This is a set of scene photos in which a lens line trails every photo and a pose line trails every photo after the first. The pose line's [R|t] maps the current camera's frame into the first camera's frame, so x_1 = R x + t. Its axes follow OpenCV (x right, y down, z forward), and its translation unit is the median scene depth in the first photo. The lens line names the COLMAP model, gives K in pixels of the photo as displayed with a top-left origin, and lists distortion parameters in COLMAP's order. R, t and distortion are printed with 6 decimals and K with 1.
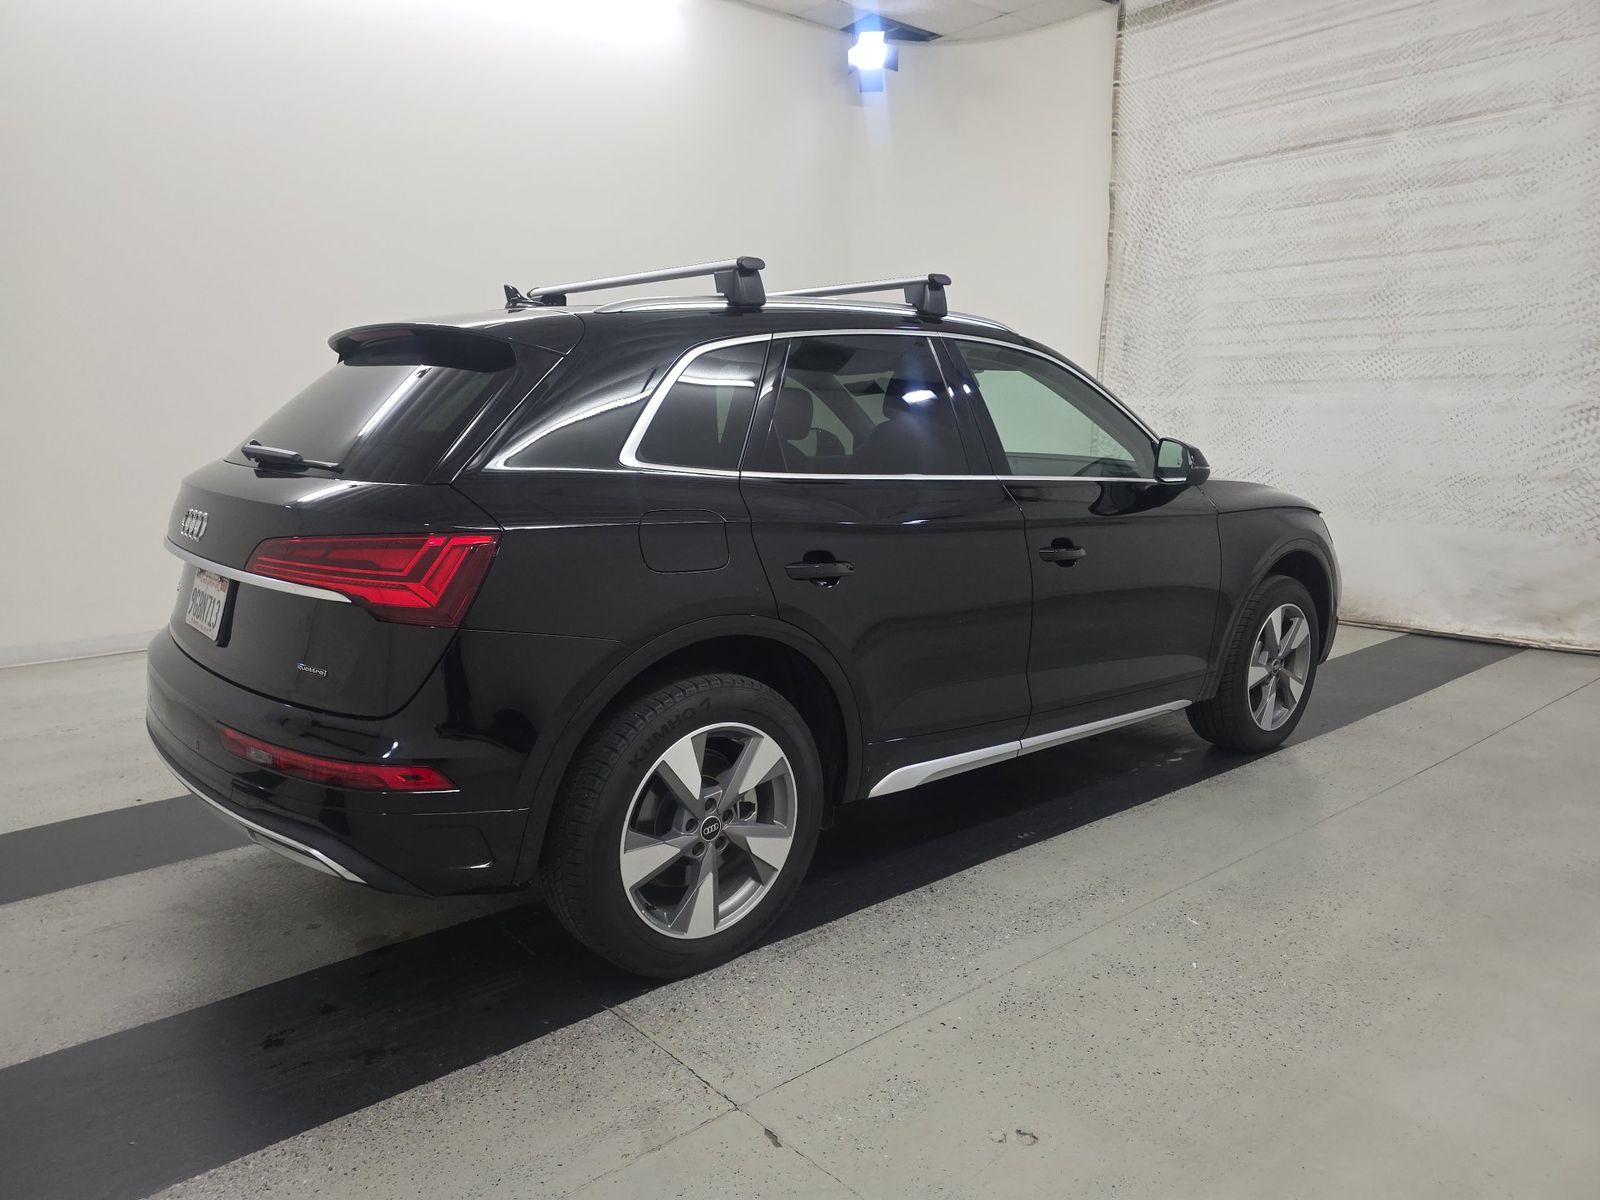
lens RADIAL K [[1057.8, 0, 801.8], [0, 1057.8, 602.0], [0, 0, 1]] dist [-0.005241, -0.004044]
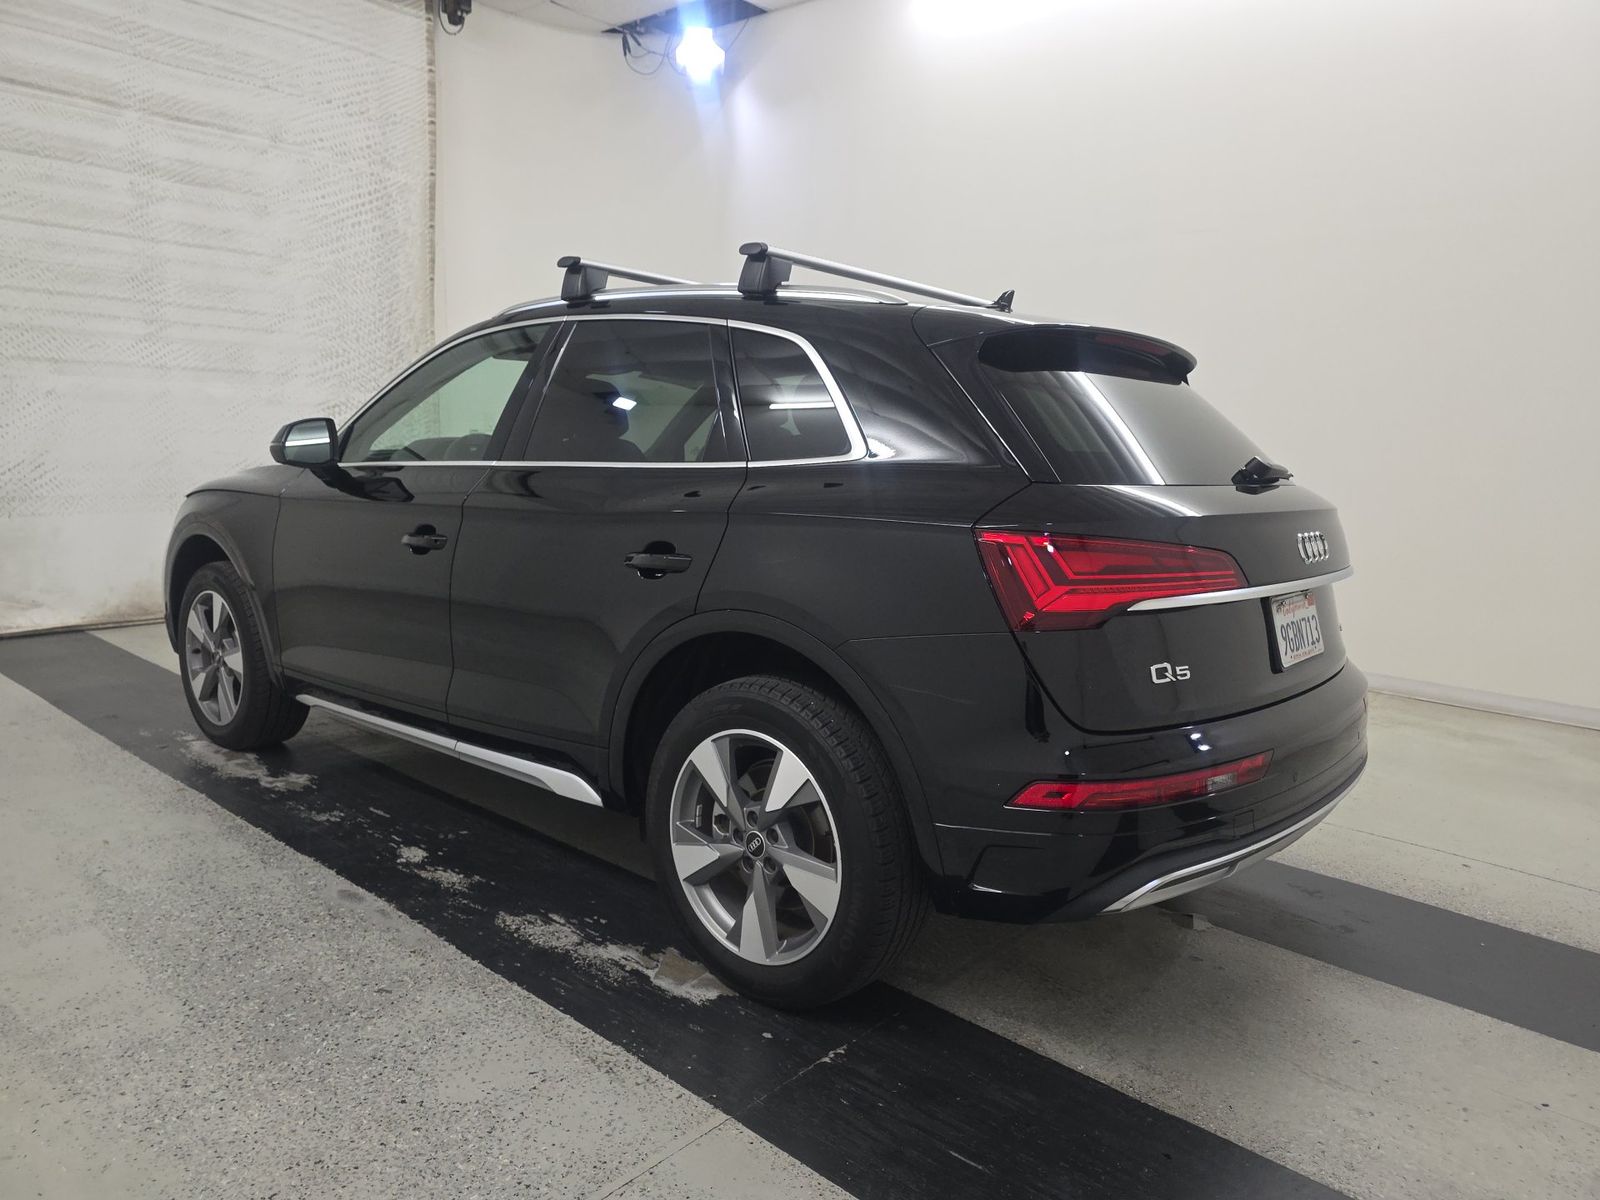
lens RADIAL K [[1057.8, 0, 791.5], [0, 1057.8, 595.9], [0, 0, 1]] dist [-0.005241, -0.004044]
pose [[-0.110912, -0.146782, 0.982931, -0.505807], [0.135320, 0.977592, 0.161254, -0.082467], [-0.984575, 0.150895, -0.088564, 0.544139]]
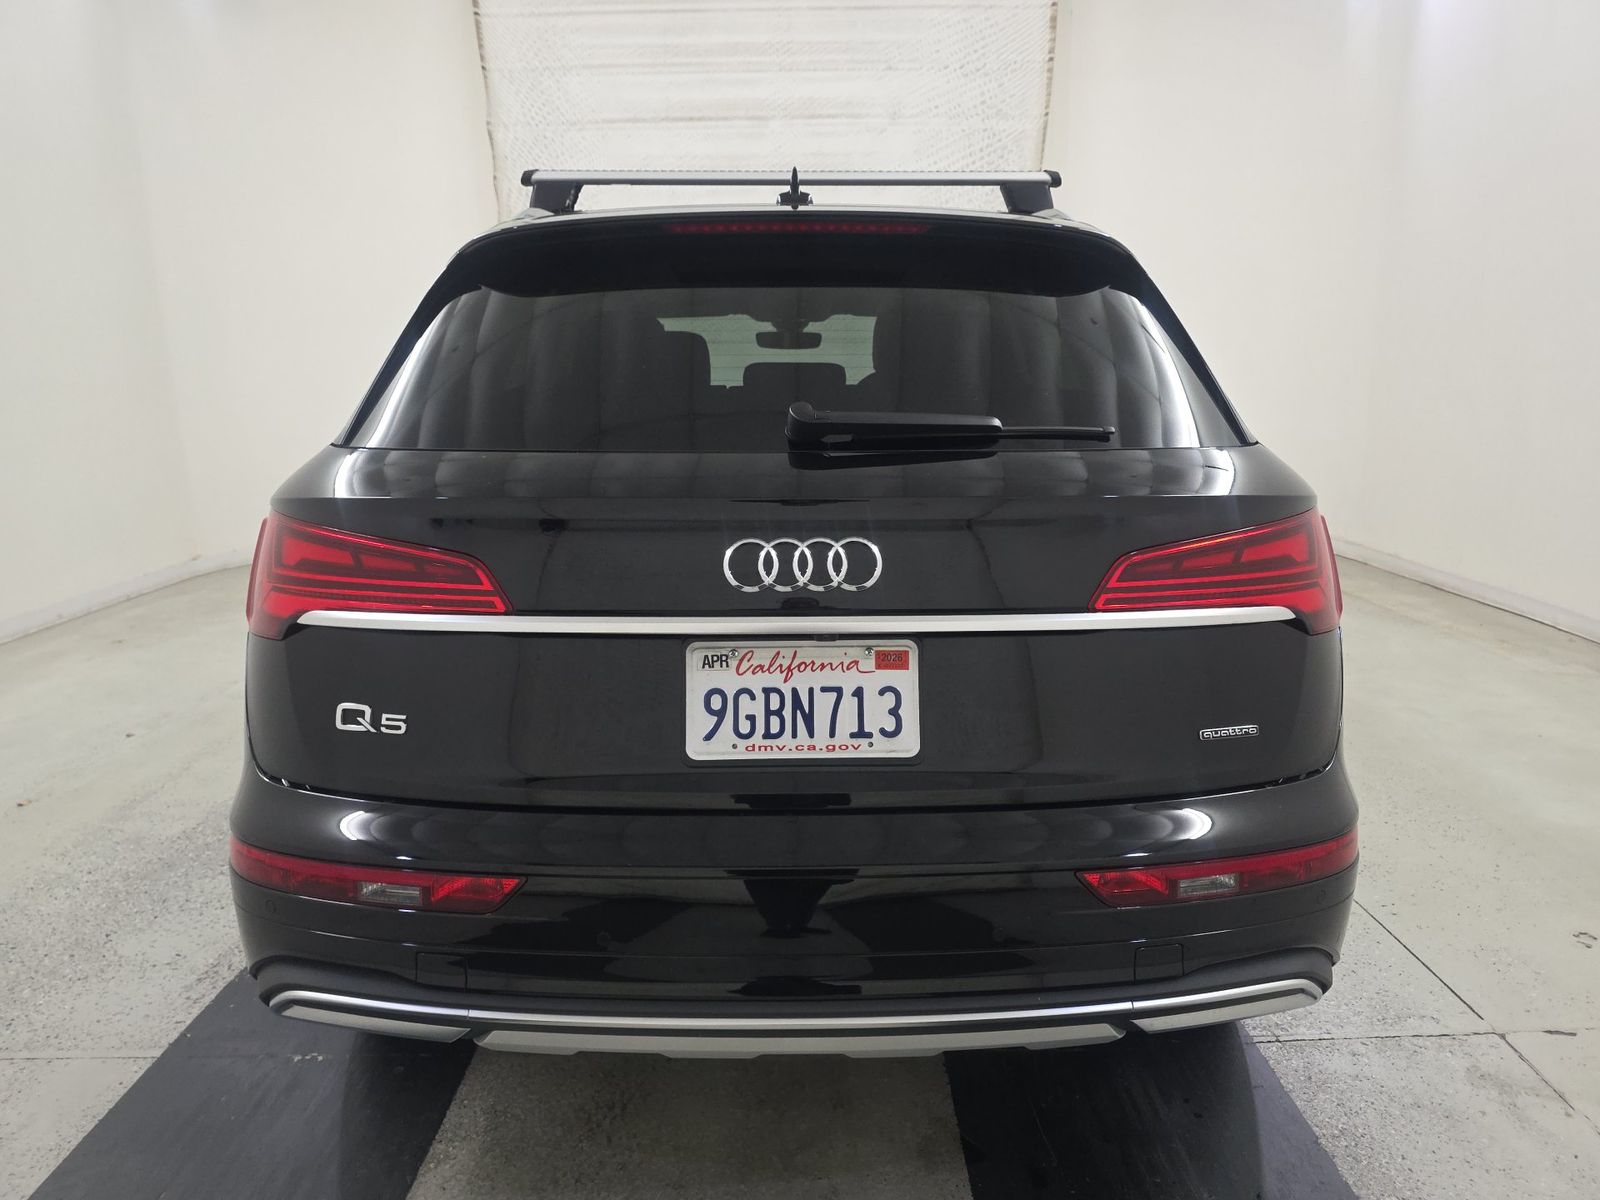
lens RADIAL K [[1057.8, 0, 813.8], [0, 1057.8, 599.8], [0, 0, 1]] dist [-0.005241, -0.004044]
pose [[0.651552, -0.159860, 0.741569, -0.329327], [0.139954, 0.986095, 0.089608, -0.030746], [-0.745583, 0.045401, 0.664865, 0.227205]]
